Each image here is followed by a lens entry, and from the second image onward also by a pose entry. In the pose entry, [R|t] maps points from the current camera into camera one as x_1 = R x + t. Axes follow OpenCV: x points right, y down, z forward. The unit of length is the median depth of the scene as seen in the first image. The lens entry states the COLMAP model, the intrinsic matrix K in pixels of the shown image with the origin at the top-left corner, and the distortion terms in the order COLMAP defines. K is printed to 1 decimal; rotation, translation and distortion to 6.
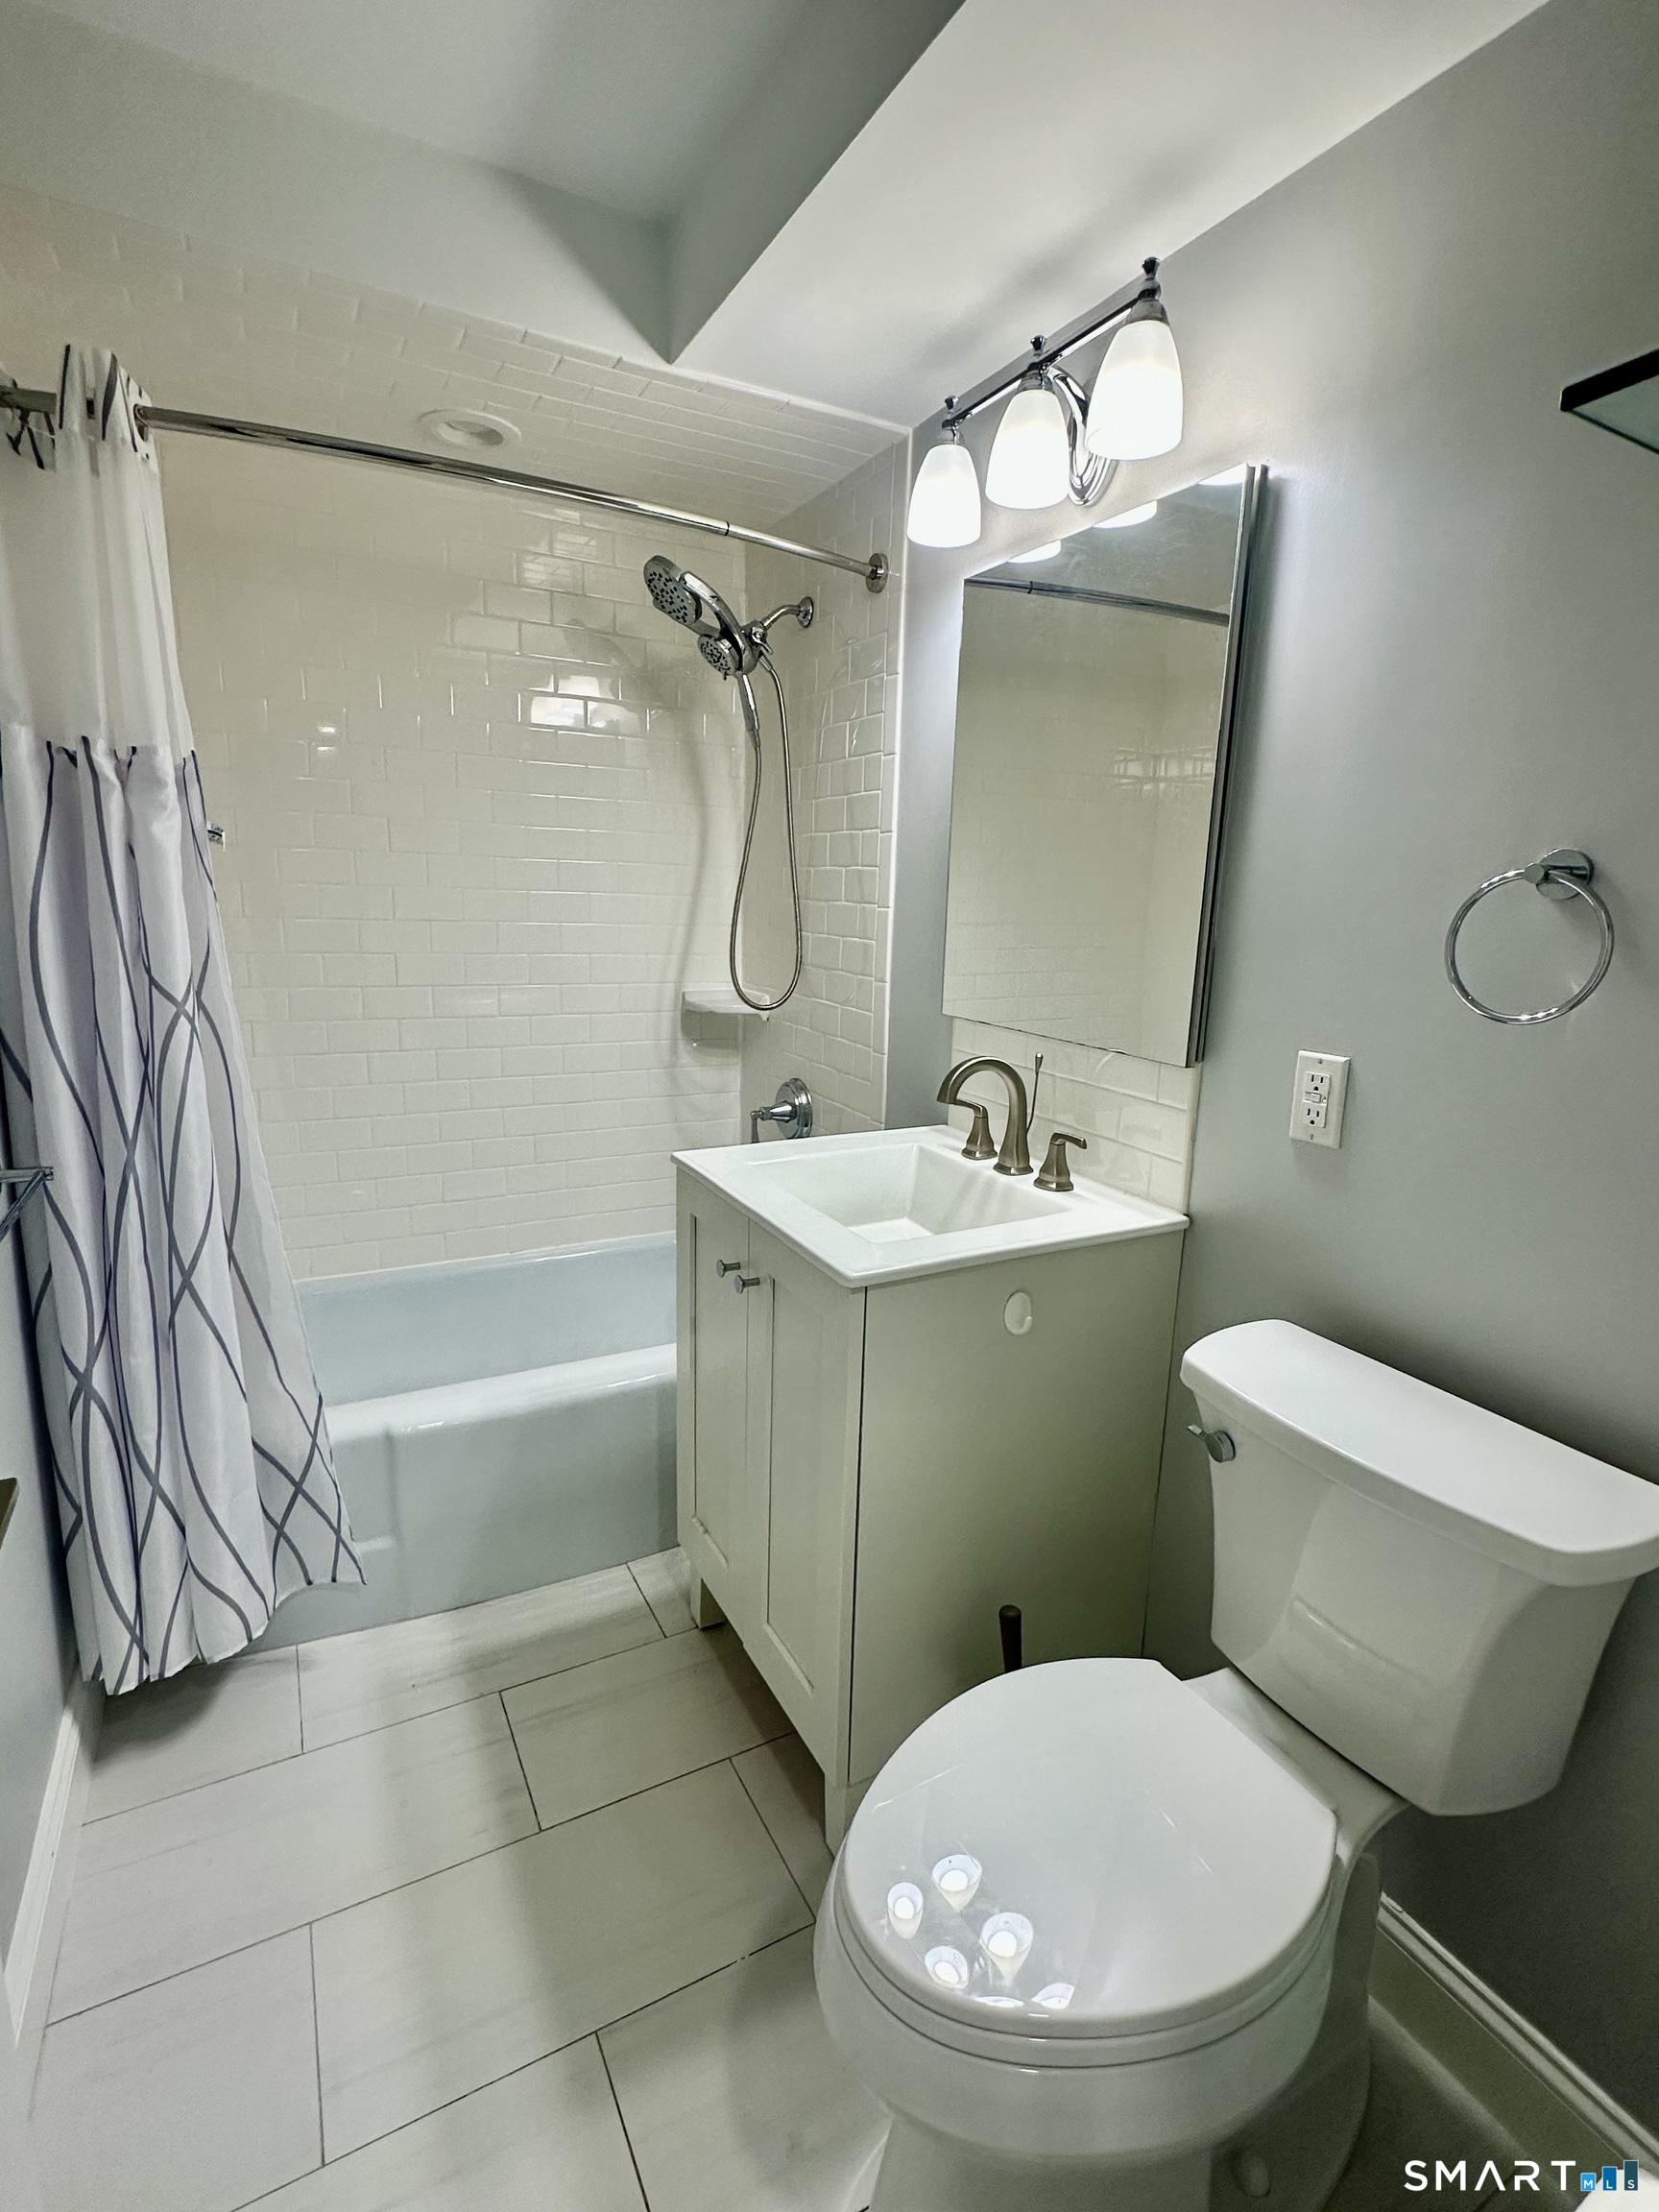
lens RADIAL K [[1022.1, 0, 823.0], [0, 1022.1, 1106.5], [0, 0, 1]] dist [-0.003550, 0.000695]
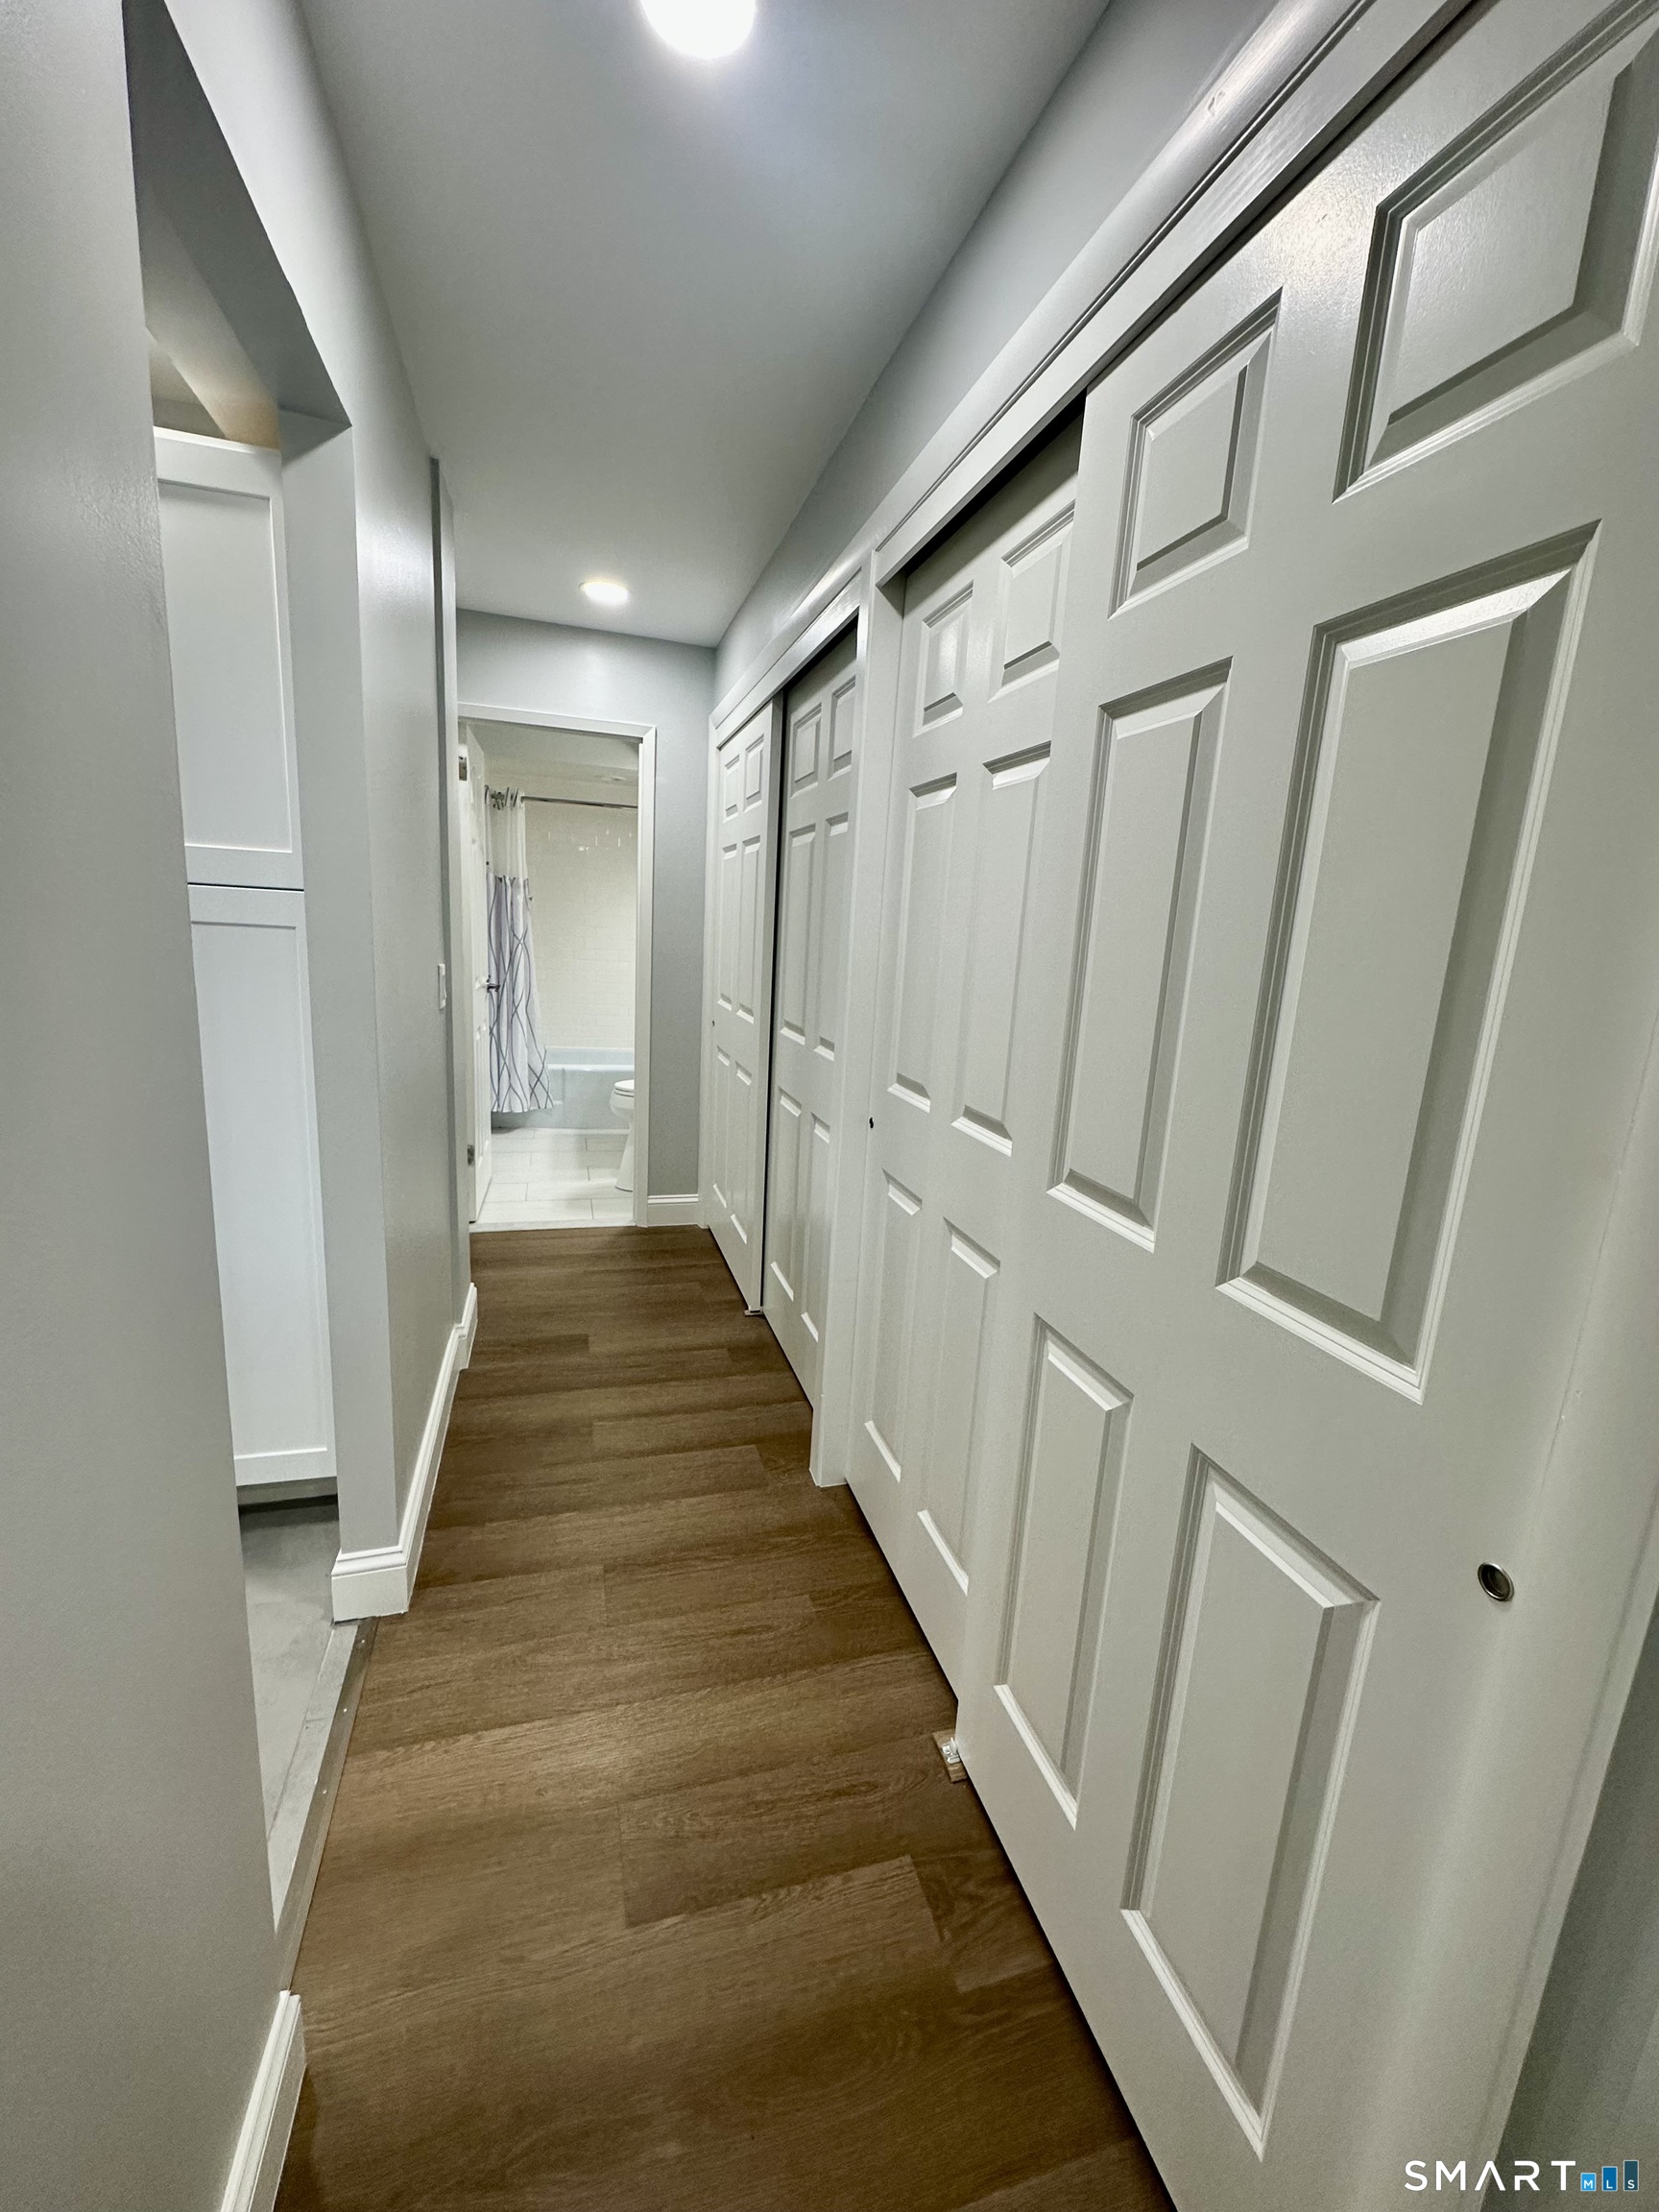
lens RADIAL K [[878.3, 0, 832.7], [0, 878.3, 1098.8], [0, 0, 1]] dist [-0.004465, 0.000384]
pose [[0.978492, 0.069052, -0.194386, 1.278712], [-0.072899, 0.997258, -0.012698, 0.469199], [0.192976, 0.026595, 0.980843, -2.116345]]
